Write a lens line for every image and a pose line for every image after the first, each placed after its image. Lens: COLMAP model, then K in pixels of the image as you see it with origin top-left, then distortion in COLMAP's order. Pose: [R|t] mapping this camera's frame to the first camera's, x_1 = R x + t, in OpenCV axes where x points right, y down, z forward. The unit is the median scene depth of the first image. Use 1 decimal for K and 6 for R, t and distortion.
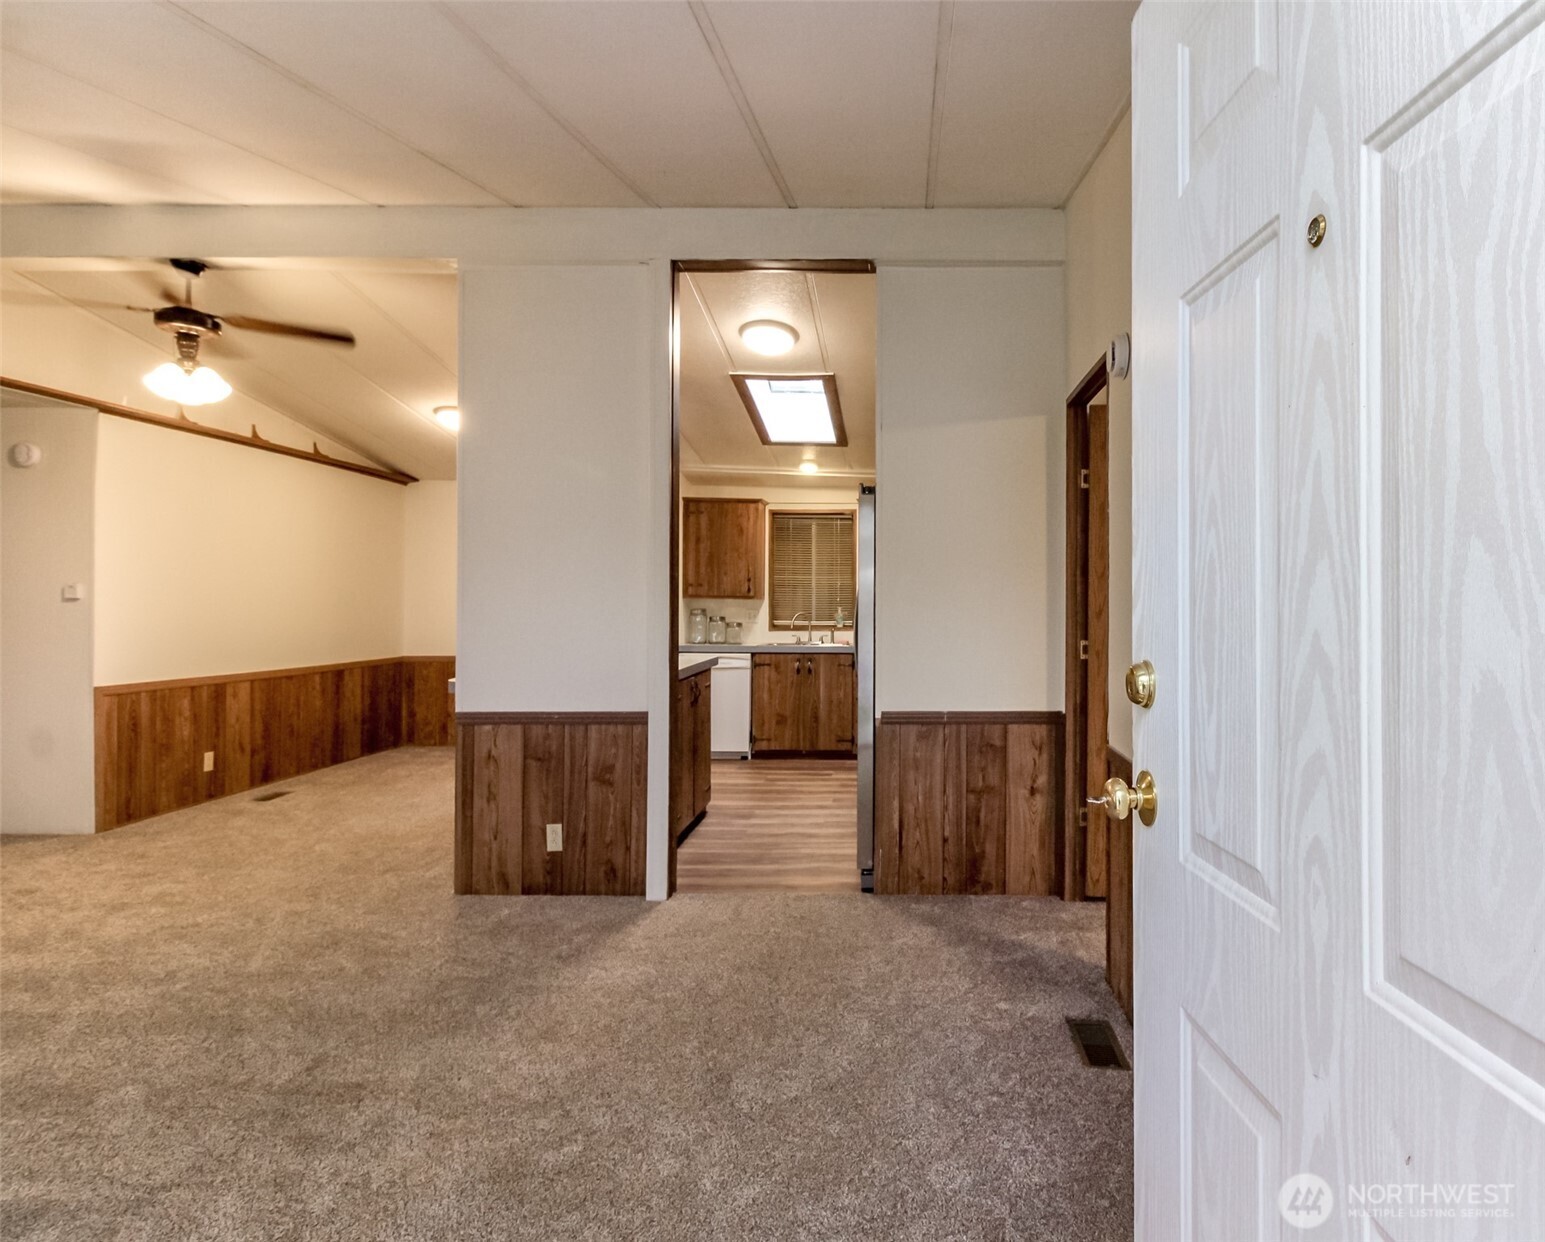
lens RADIAL K [[844.7, 0, 917.9], [0, 844.7, 594.3], [0, 0, 1]] dist [-0.001481, -0.002707]
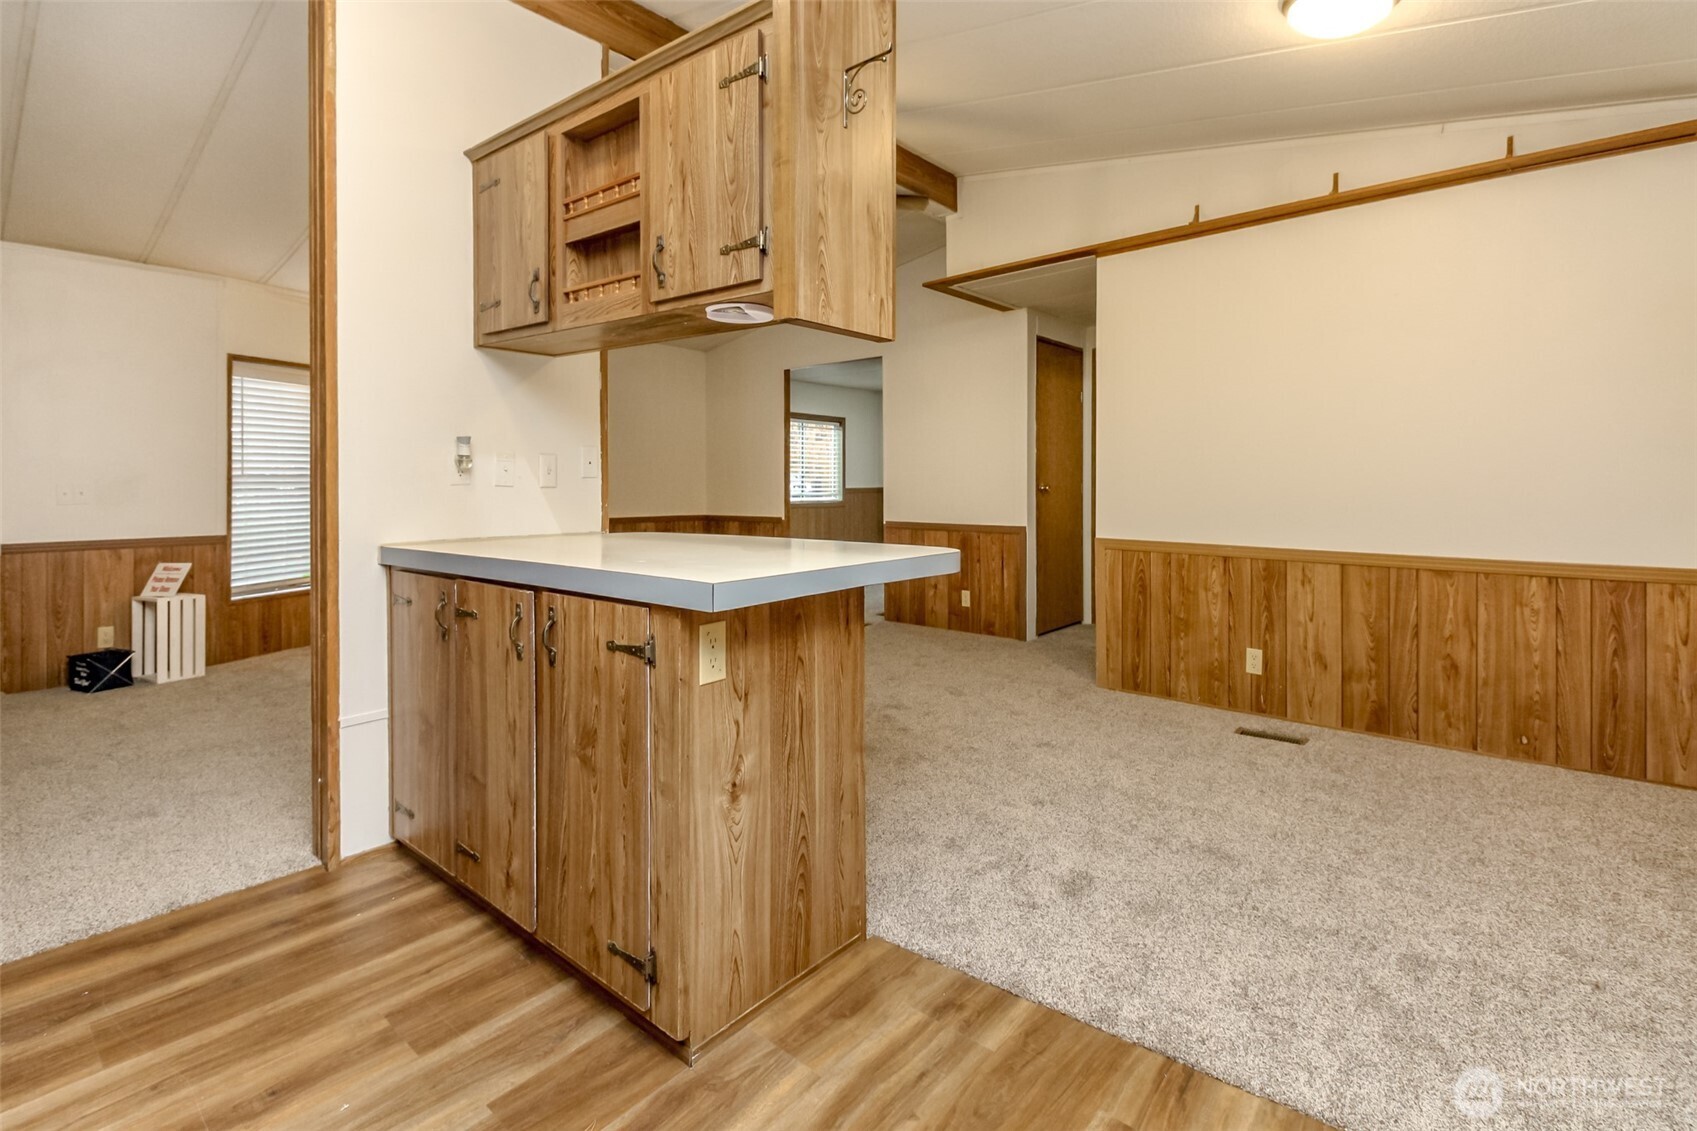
lens RADIAL K [[800.9, 0, 829.1], [0, 800.9, 484.0], [0, 0, 1]] dist [-0.000656, -0.000540]
pose [[-0.676952, 0.002928, -0.736022, -0.074625], [0.009222, 0.999947, -0.004505, 0.046869], [0.735970, -0.009837, -0.676943, 1.360463]]
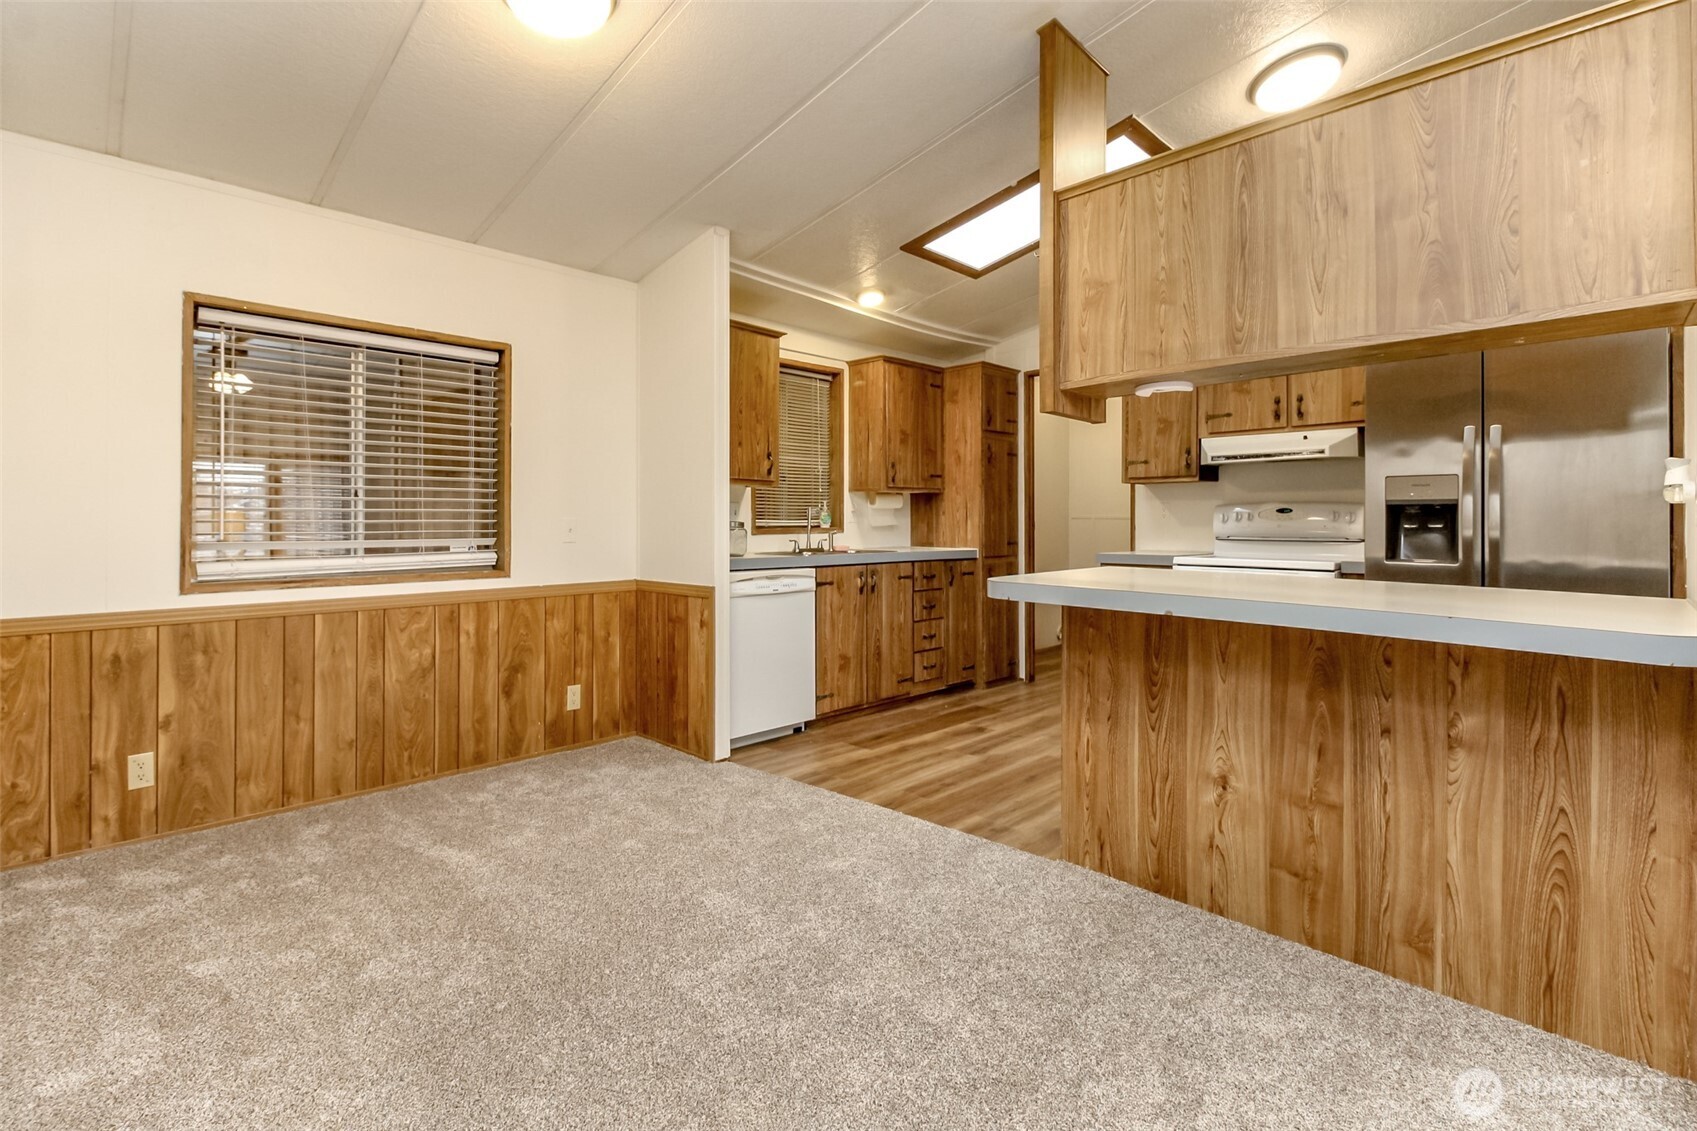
lens RADIAL K [[769.1, 0, 838.6], [0, 769.1, 518.1], [0, 0, 1]] dist [-0.001230, -0.000948]
pose [[0.730654, -0.002586, 0.682743, -0.863212], [-0.006387, 0.999923, 0.010622, 0.037270], [-0.682718, -0.012122, 0.730582, 0.813030]]
